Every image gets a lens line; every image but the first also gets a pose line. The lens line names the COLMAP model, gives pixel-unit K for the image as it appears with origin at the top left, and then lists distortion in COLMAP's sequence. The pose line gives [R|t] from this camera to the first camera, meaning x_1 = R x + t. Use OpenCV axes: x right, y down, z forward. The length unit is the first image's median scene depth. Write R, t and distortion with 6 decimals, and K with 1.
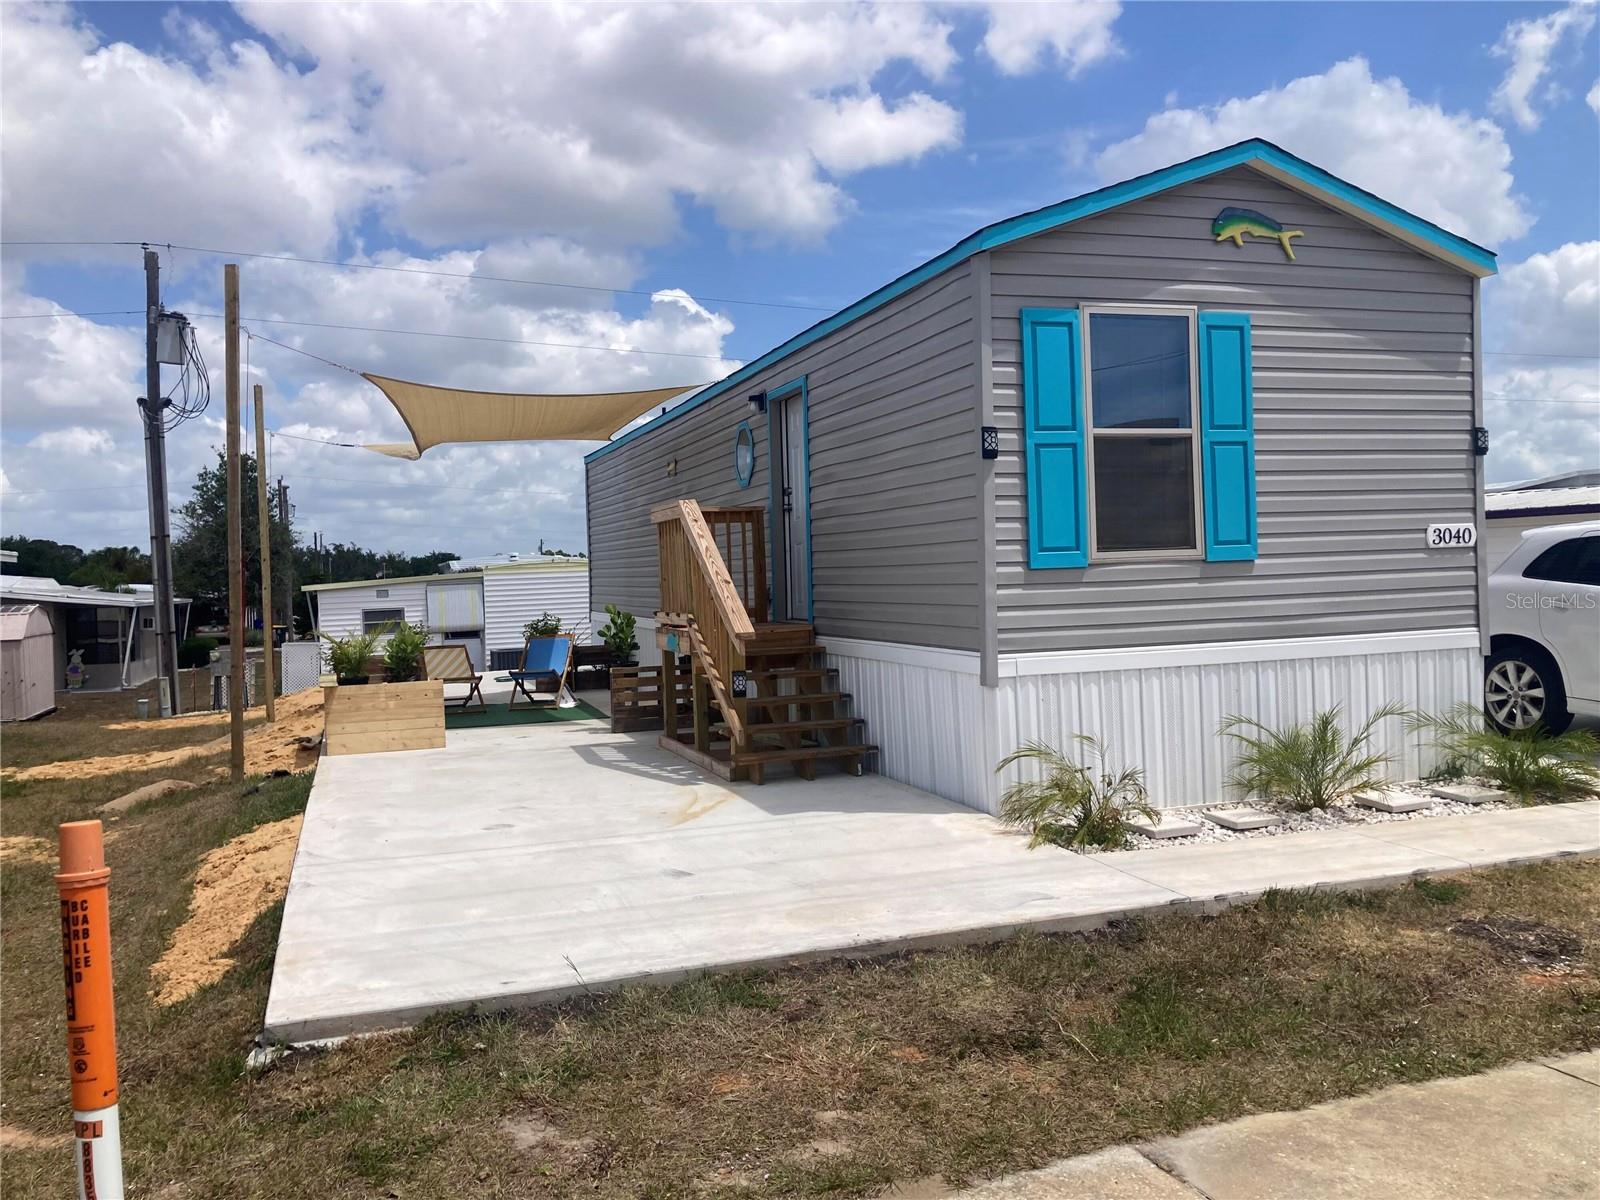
lens RADIAL K [[1297.3, 0, 832.5], [0, 1297.3, 577.1], [0, 0, 1]] dist [0.041295, -0.102492]
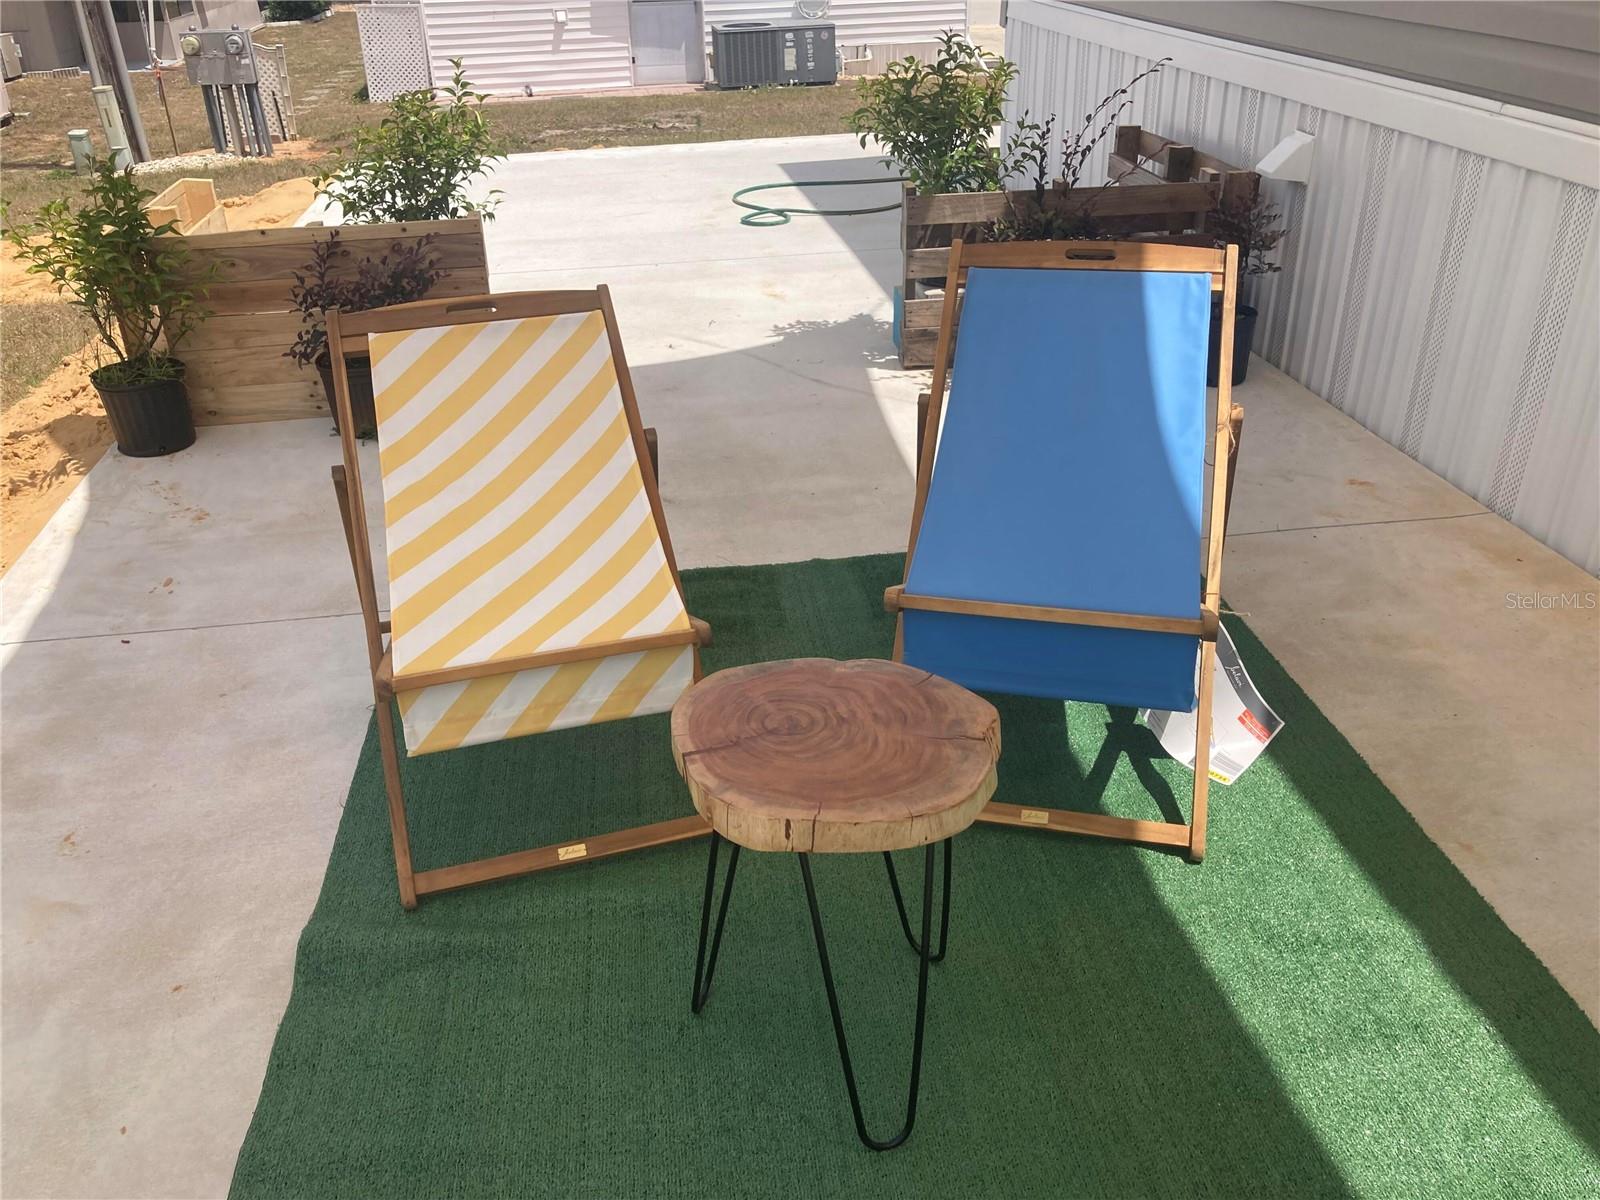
lens RADIAL K [[1317.4, 0, 800.0], [0, 1317.4, 600.0], [0, 0, 1]] dist [0.008920, 0.008724]
pose [[0.981500, 0.098537, -0.164157, -0.186634], [-0.008189, 0.878214, 0.478197, 0.002797], [0.191285, -0.468006, 0.862775, 0.692837]]
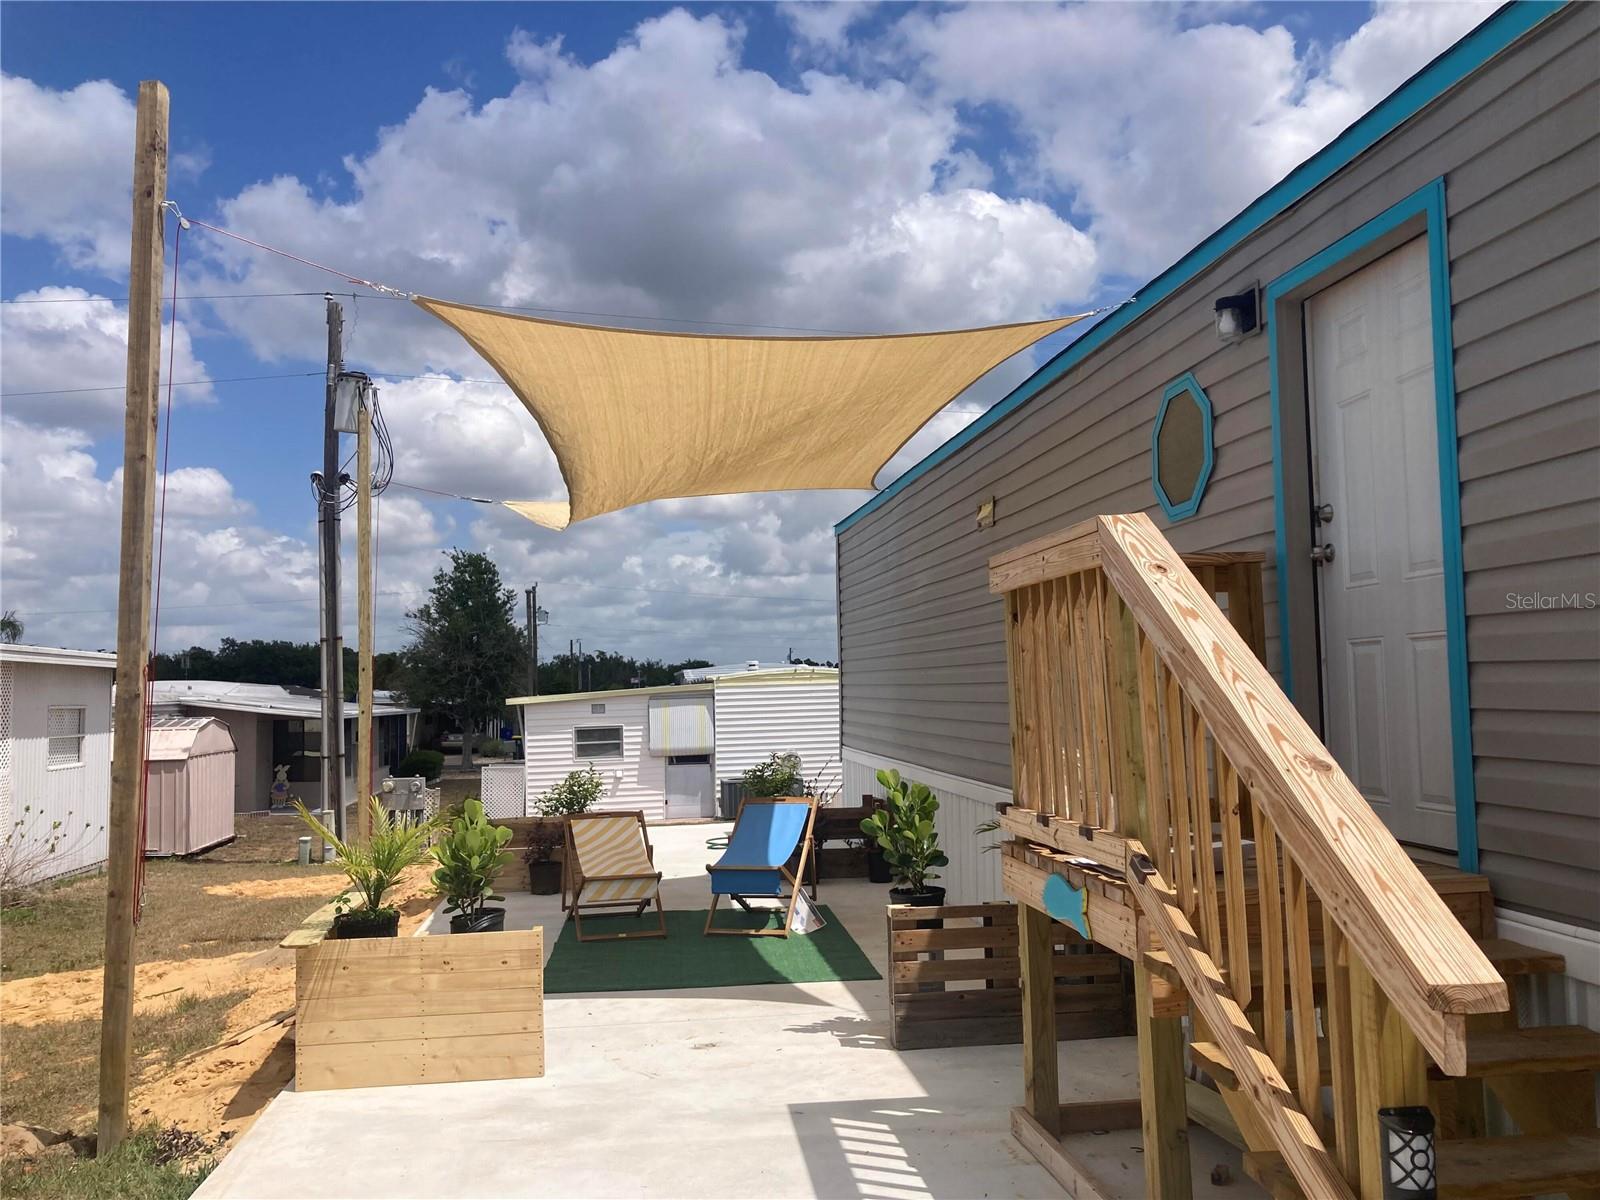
lens RADIAL K [[1297.3, 0, 832.5], [0, 1297.3, 577.1], [0, 0, 1]] dist [0.041295, -0.102492]
pose [[0.982232, -0.006024, -0.187576, -0.065062], [-0.009786, 0.996481, -0.083246, -0.006396], [0.187417, 0.083602, 0.978716, 0.336455]]
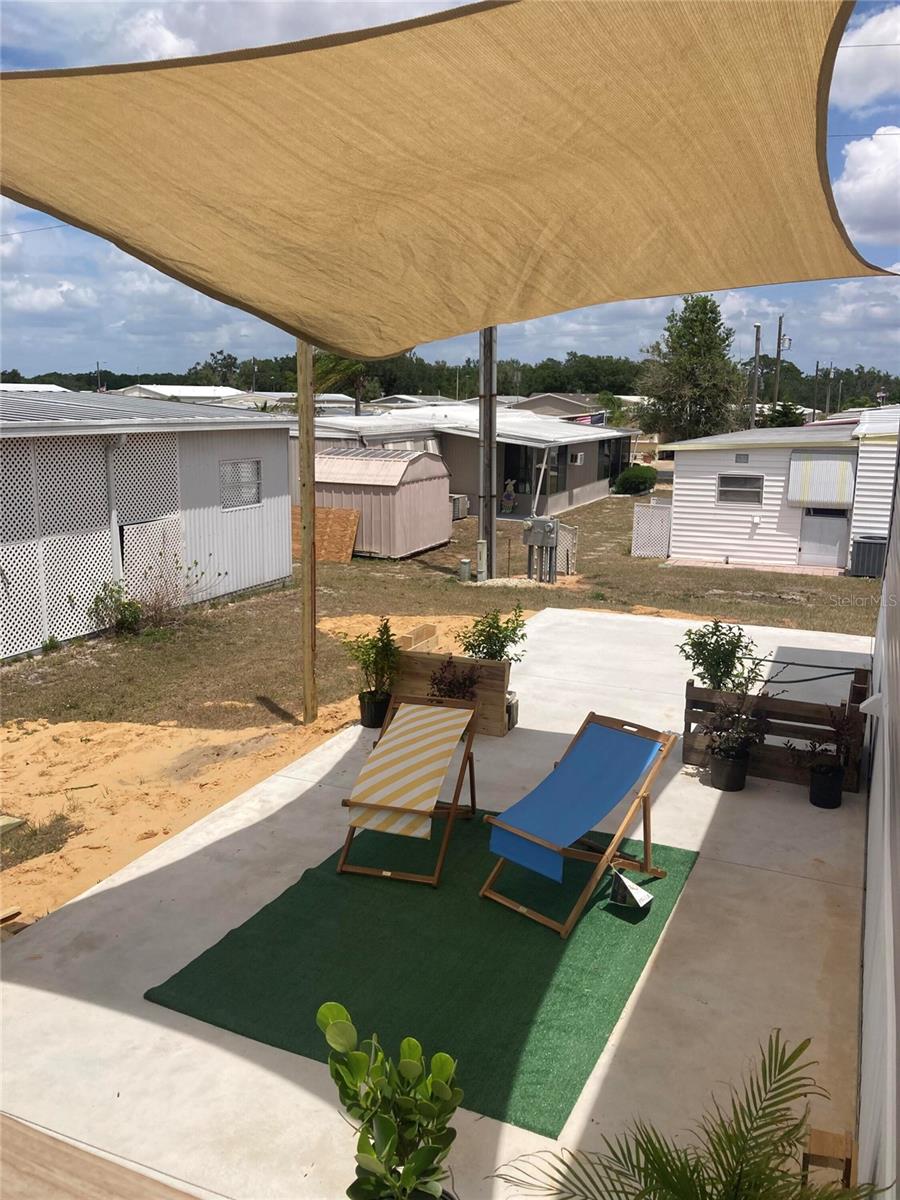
lens RADIAL K [[987.1, 0, 450.0], [0, 987.1, 600.0], [0, 0, 1]] dist [0.054359, -0.096506]
pose [[0.727372, 0.180056, -0.662200, -0.027827], [-0.038237, 0.974100, 0.222863, -0.064703], [0.685177, -0.136784, 0.715418, 0.594854]]
